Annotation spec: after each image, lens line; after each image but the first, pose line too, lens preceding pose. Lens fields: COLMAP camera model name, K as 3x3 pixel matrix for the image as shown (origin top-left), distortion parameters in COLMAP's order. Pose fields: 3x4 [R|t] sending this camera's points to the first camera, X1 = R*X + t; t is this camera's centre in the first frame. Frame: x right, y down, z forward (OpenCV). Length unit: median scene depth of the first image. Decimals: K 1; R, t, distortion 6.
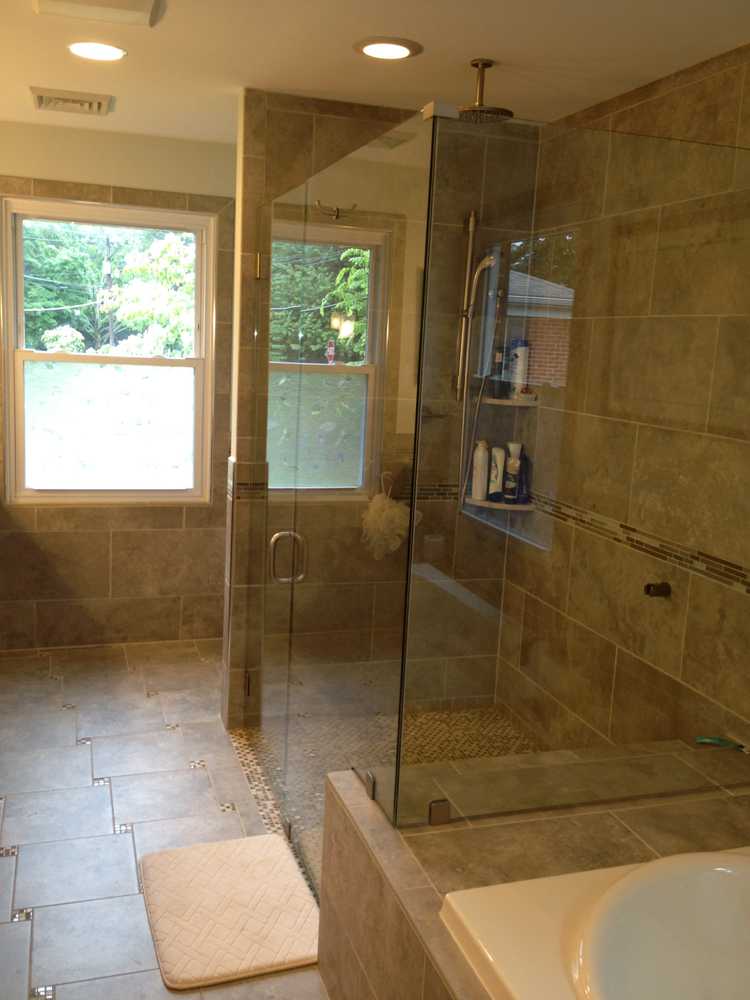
lens RADIAL K [[935.9, 0, 375.3], [0, 935.9, 498.6], [0, 0, 1]] dist [0.107090, -0.205996]
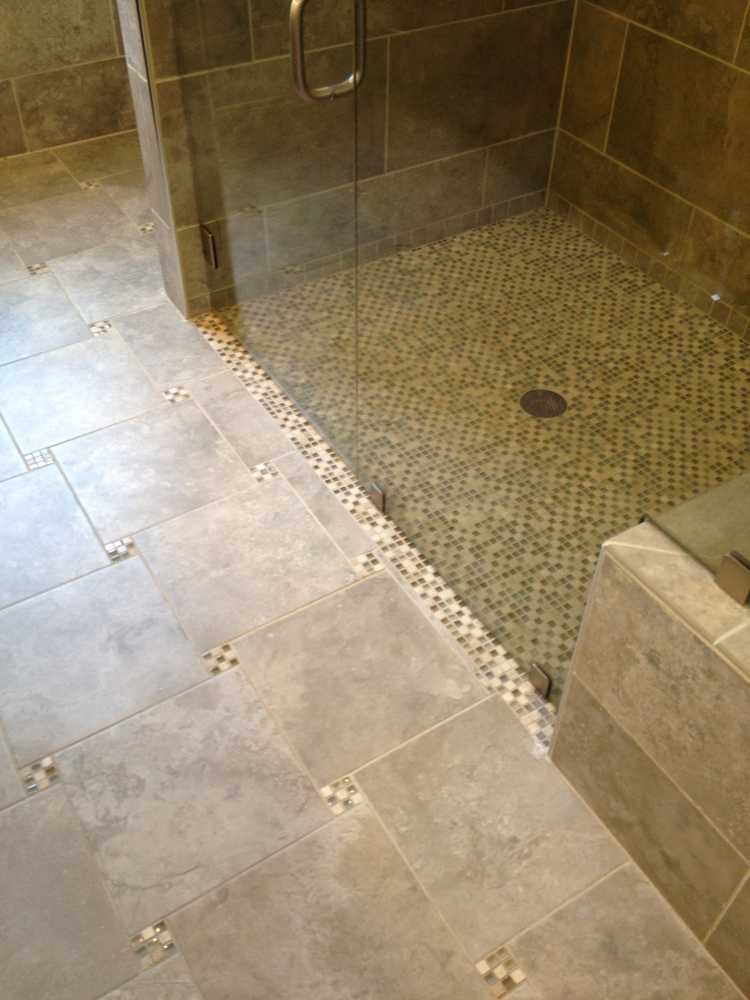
lens RADIAL K [[945.6, 0, 378.5], [0, 945.6, 499.7], [0, 0, 1]] dist [0.098261, -0.193803]
pose [[0.970487, -0.194531, 0.142521, -0.153998], [0.076112, 0.807876, 0.584417, -0.025304], [-0.228827, -0.556321, 0.798840, 0.399986]]
